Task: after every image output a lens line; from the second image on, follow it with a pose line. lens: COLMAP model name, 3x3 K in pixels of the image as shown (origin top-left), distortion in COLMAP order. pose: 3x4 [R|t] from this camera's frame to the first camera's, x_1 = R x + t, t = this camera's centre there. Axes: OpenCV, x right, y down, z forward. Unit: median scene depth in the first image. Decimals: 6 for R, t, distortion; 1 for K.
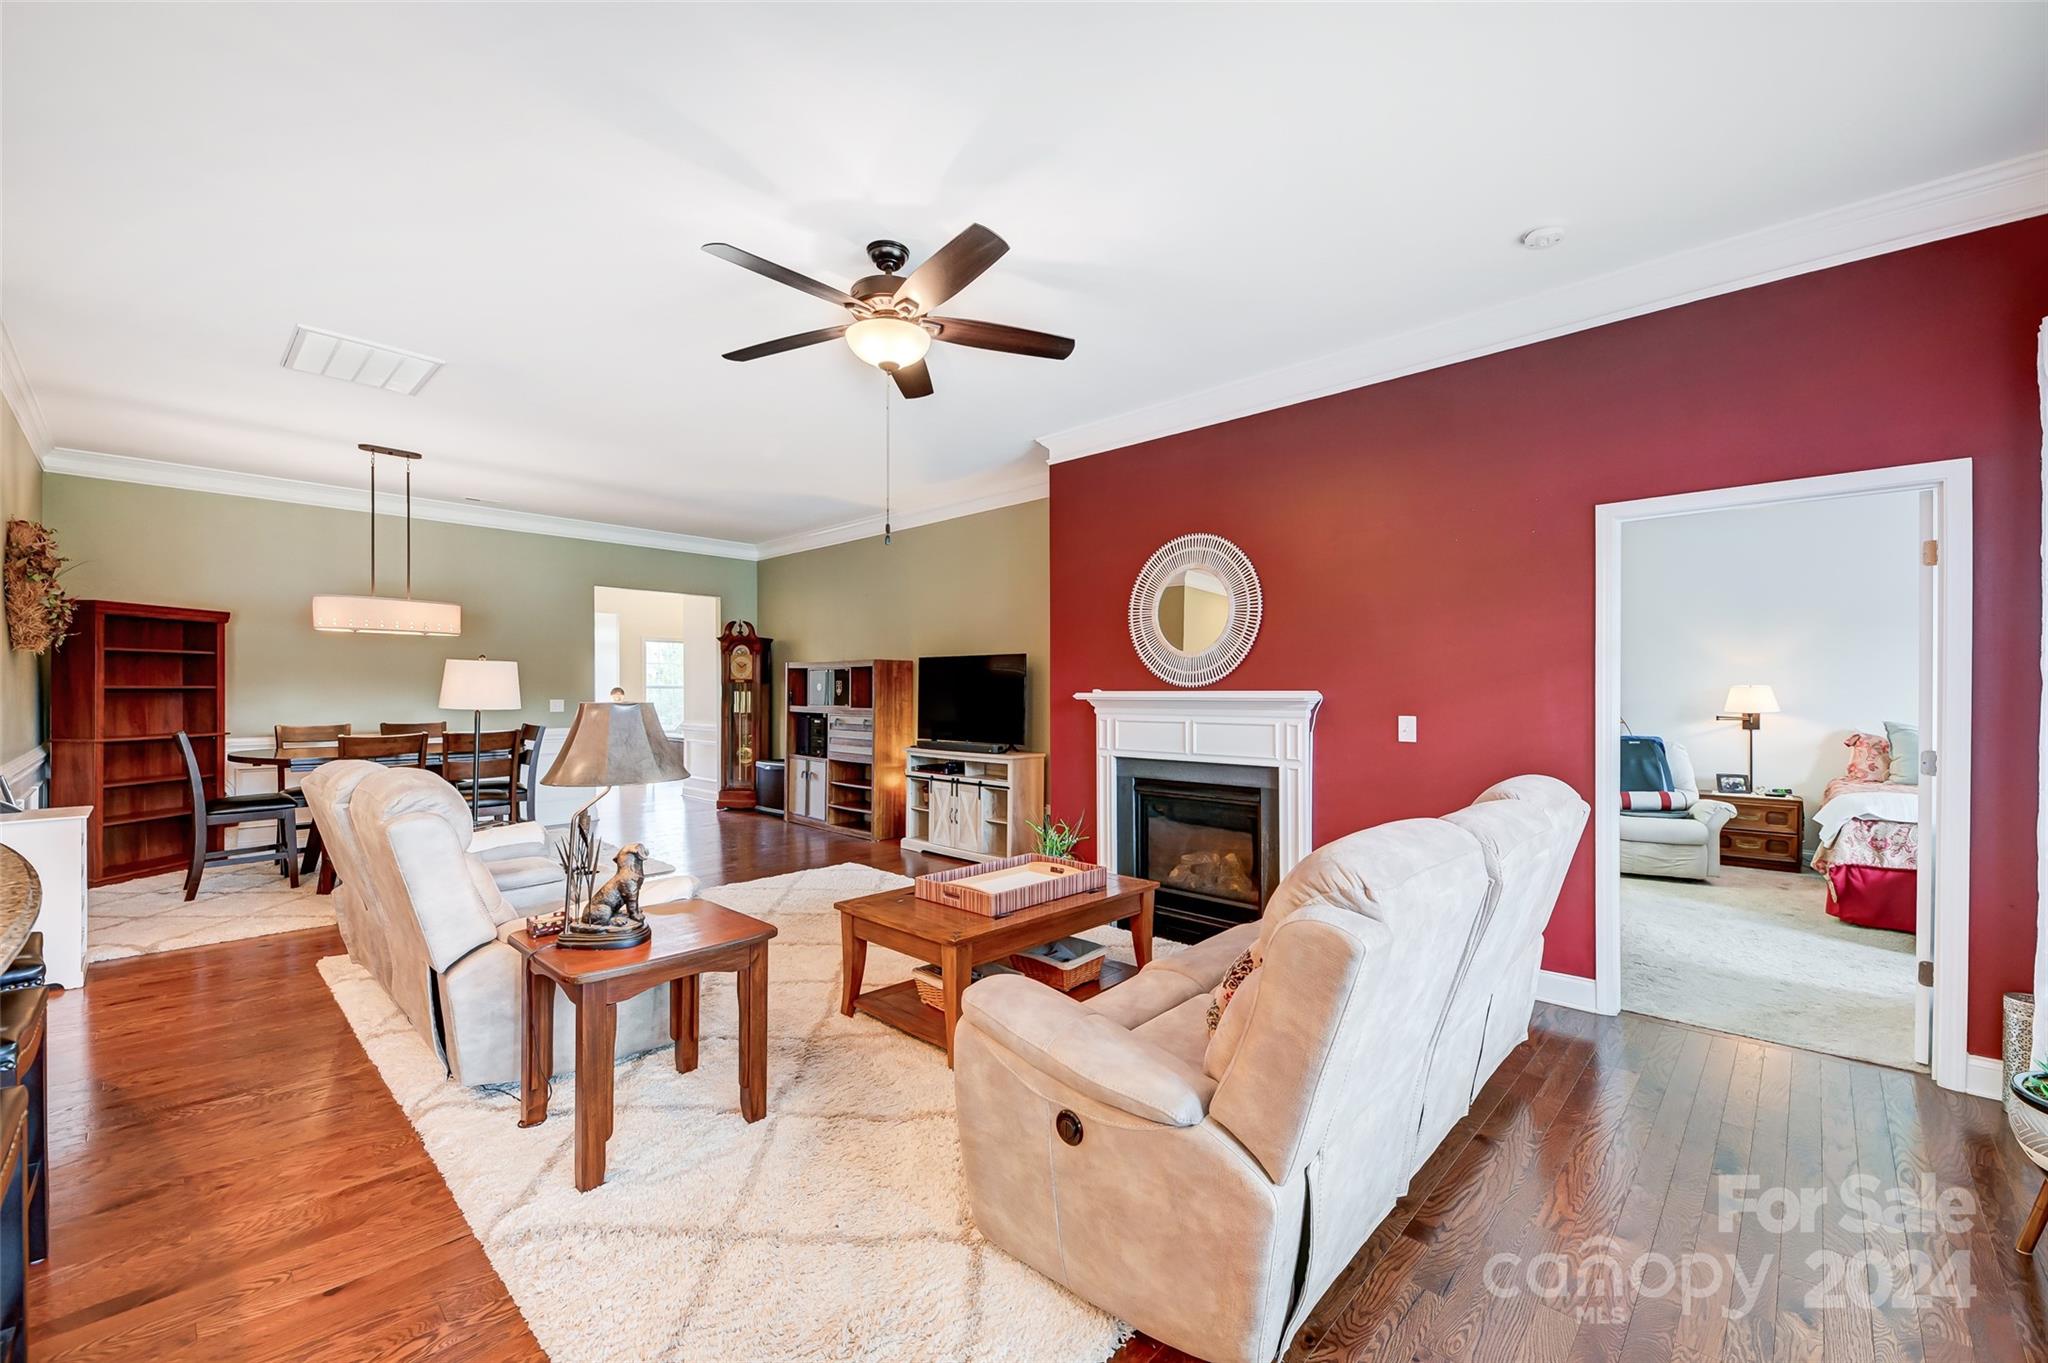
lens RADIAL K [[816.0, 0, 1029.3], [0, 816.0, 688.9], [0, 0, 1]] dist [0.017998, -0.009953]
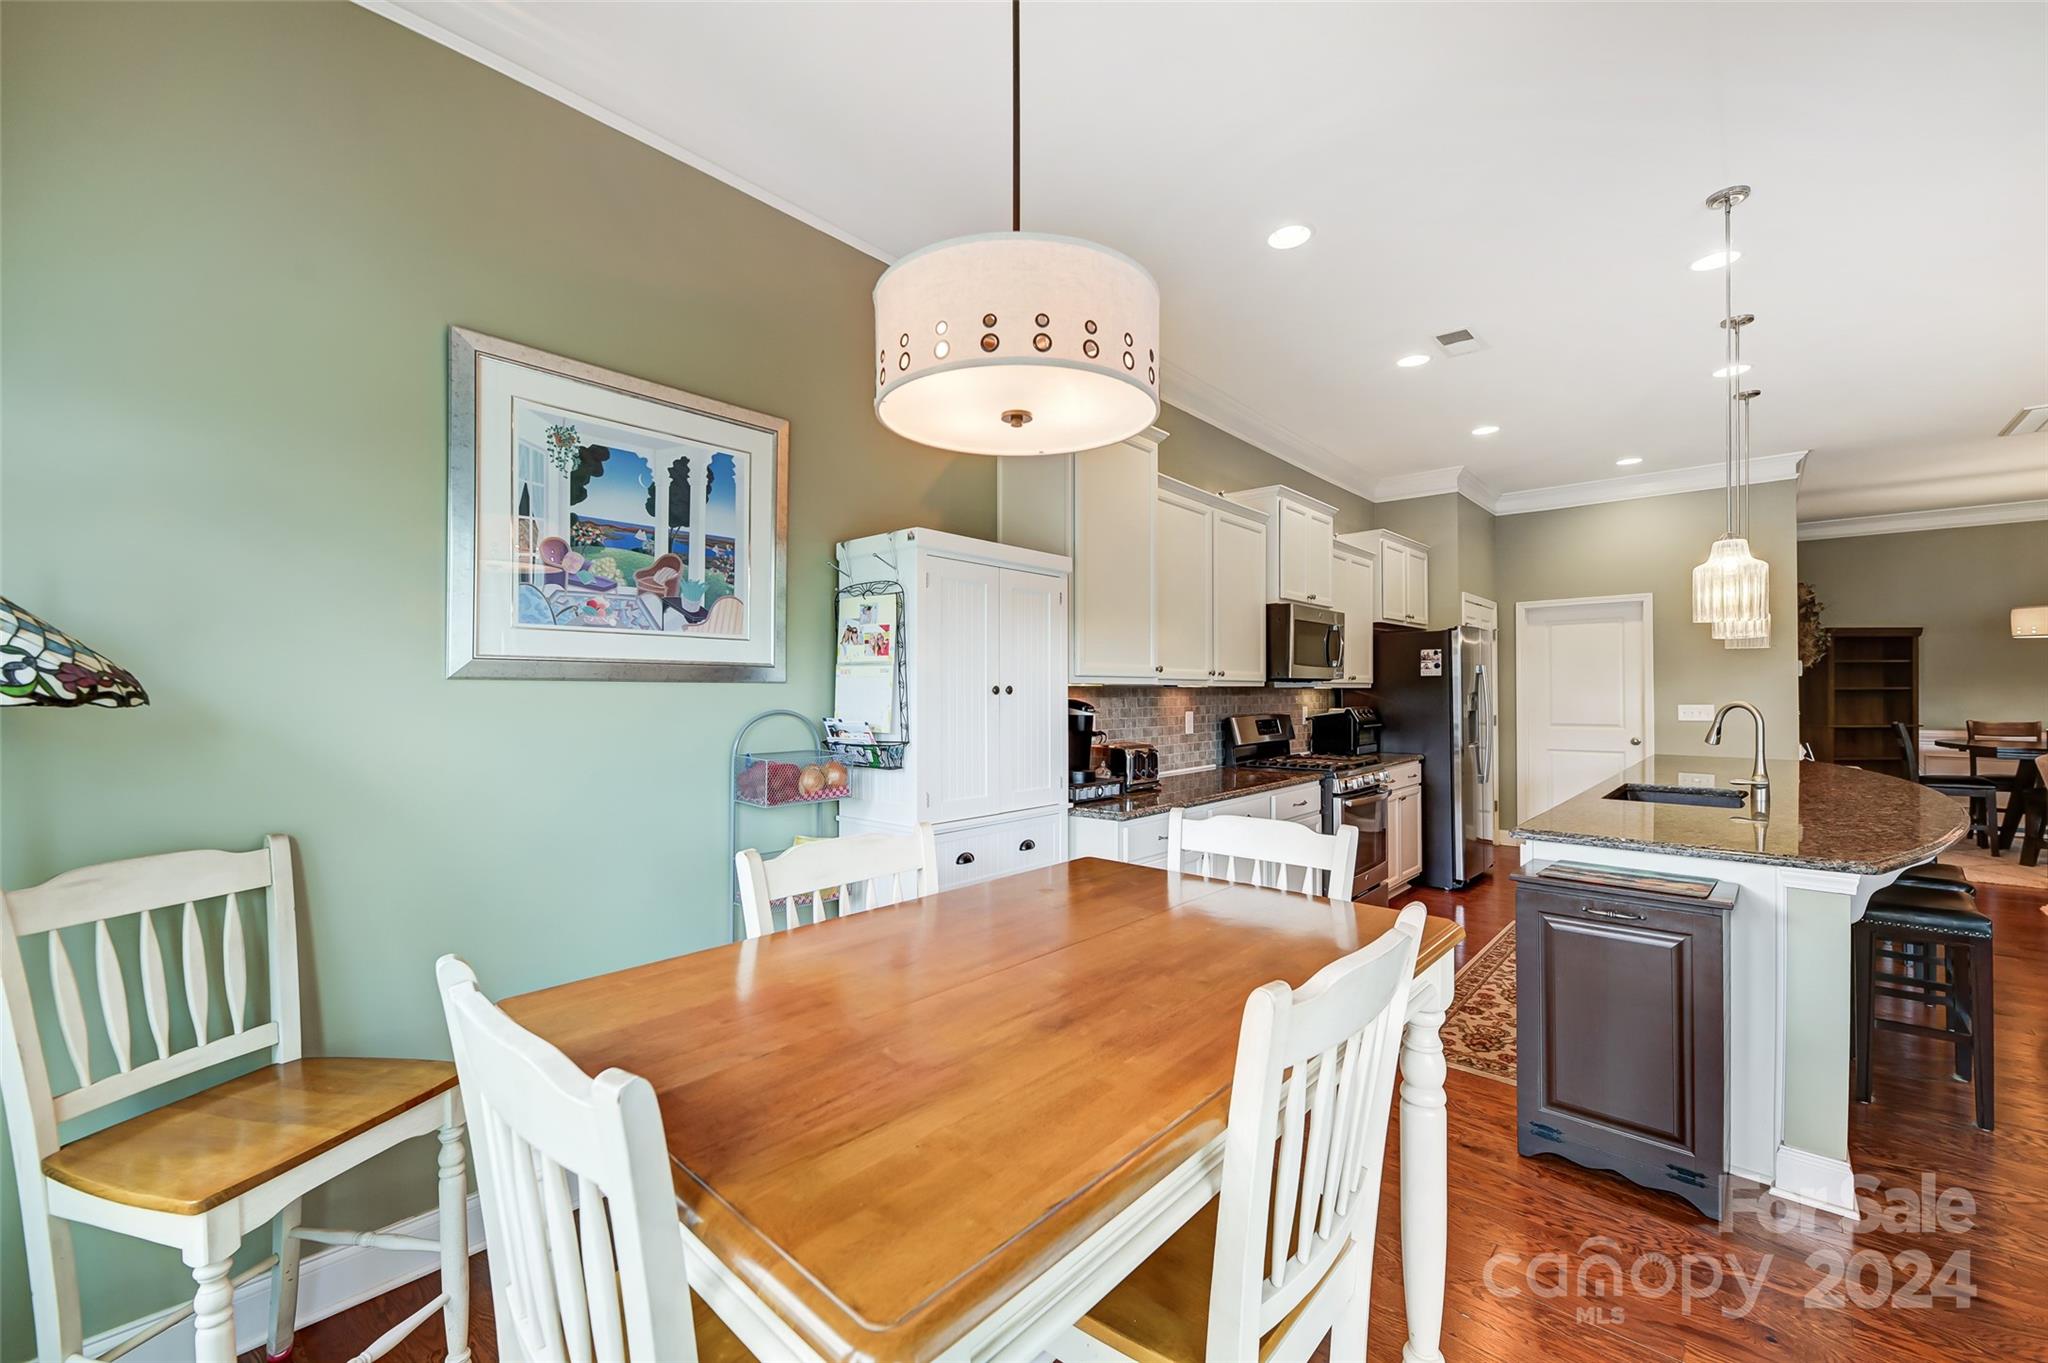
lens RADIAL K [[821.7, 0, 1028.6], [0, 821.7, 689.9], [0, 0, 1]] dist [0.017652, -0.010221]
pose [[0.032810, -0.002031, -0.999460, 0.239747], [0.002468, 0.999995, -0.001951, -0.000725], [0.999459, -0.002403, 0.032815, -0.410906]]
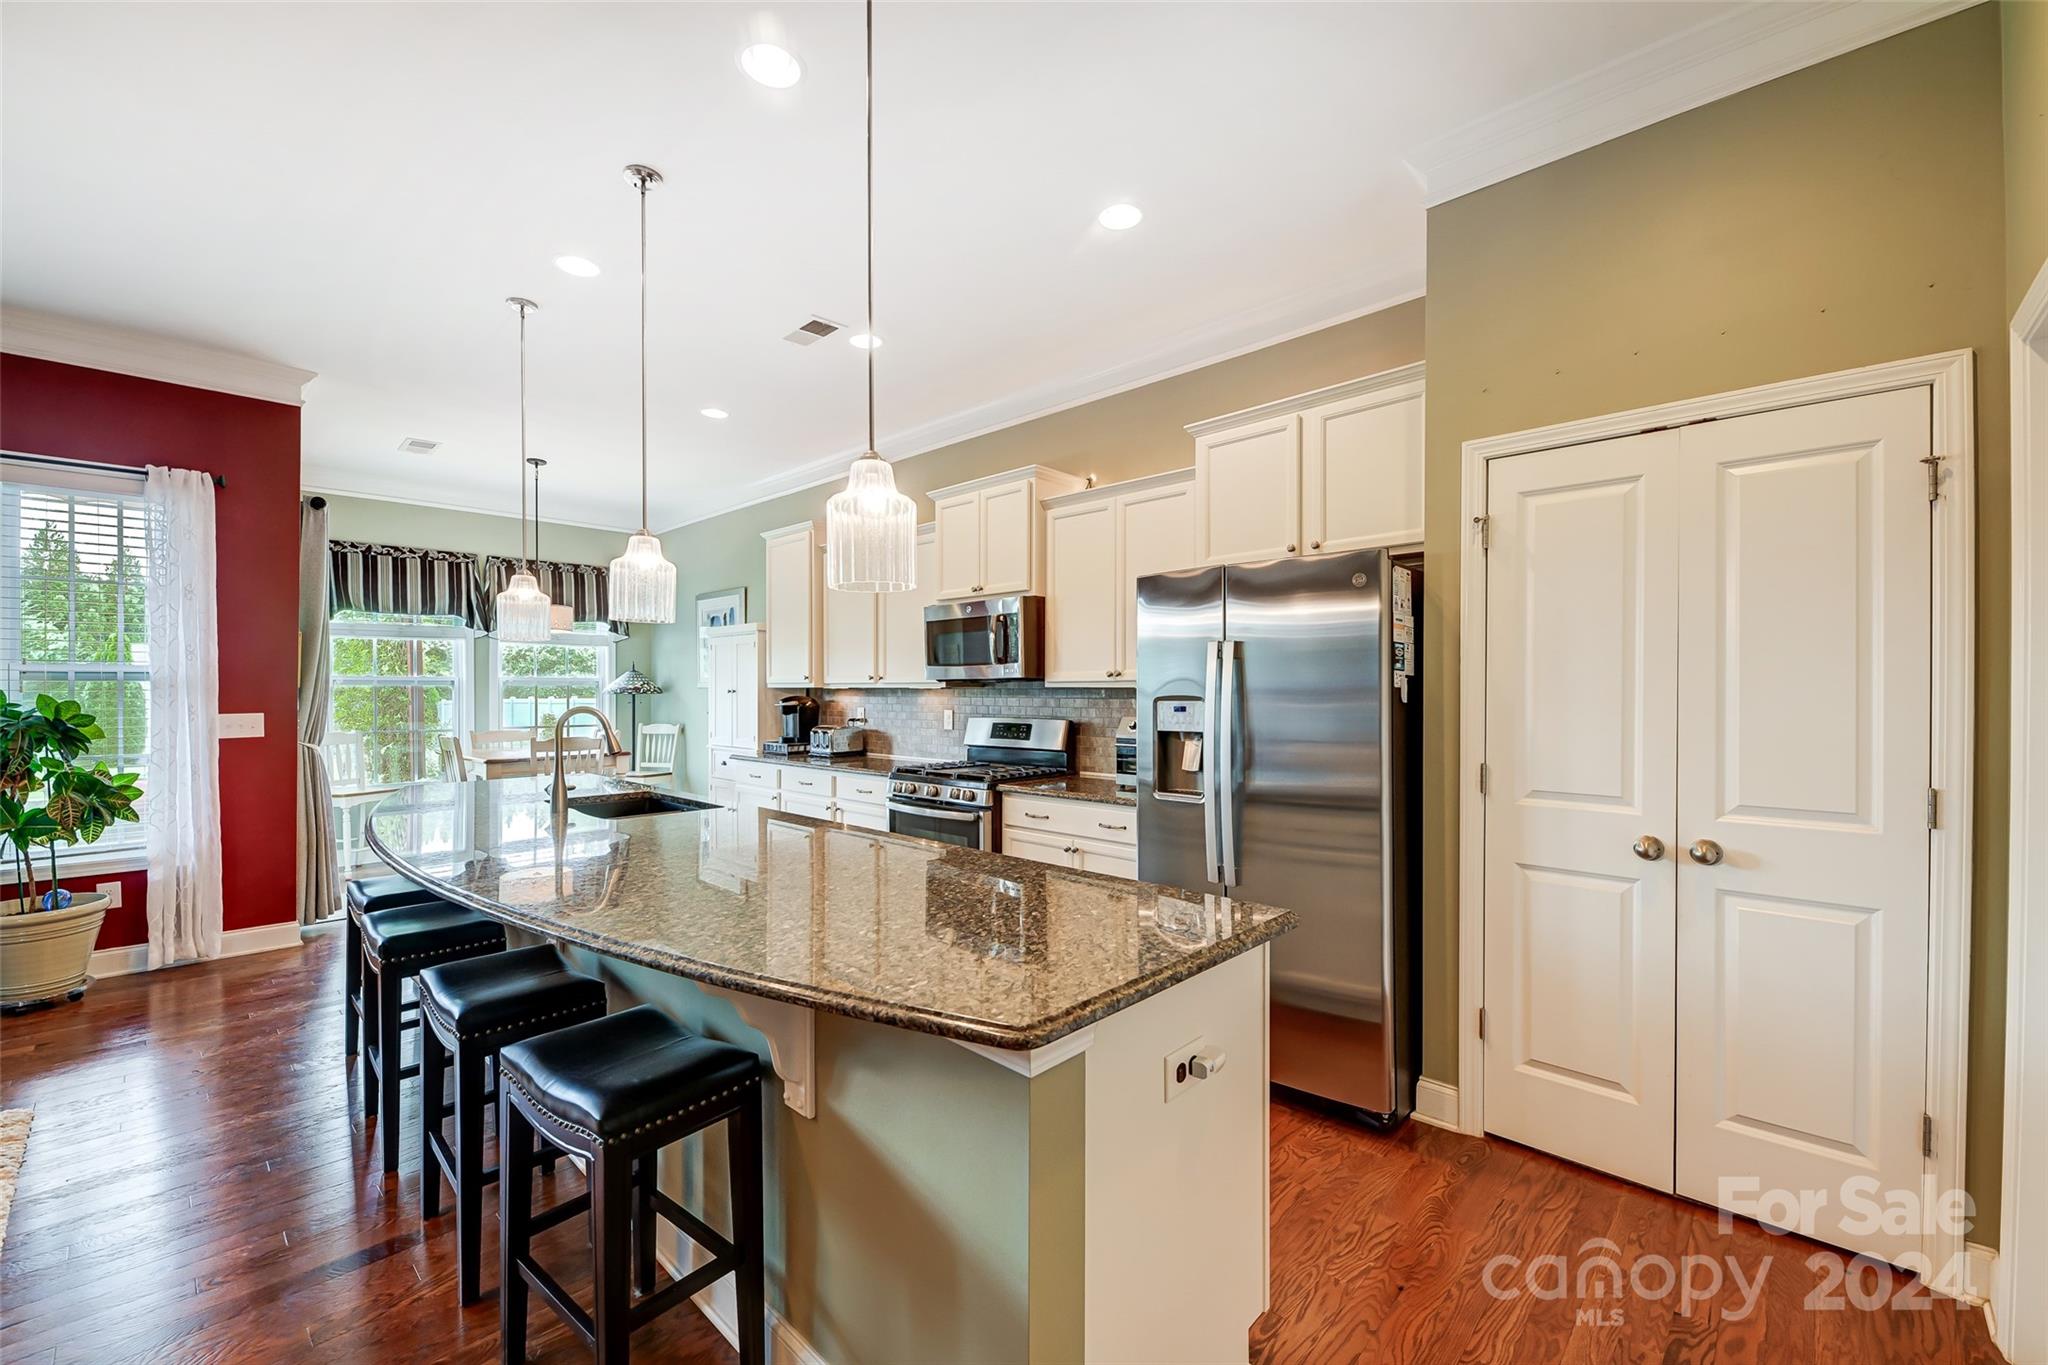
lens RADIAL K [[821.7, 0, 1028.6], [0, 821.7, 690.9], [0, 0, 1]] dist [0.017652, -0.010221]
pose [[-0.999982, -0.000087, -0.005947, -0.626718], [-0.000088, 1.000000, 0.000178, -0.002097], [0.005947, 0.000178, -0.999982, 0.662278]]
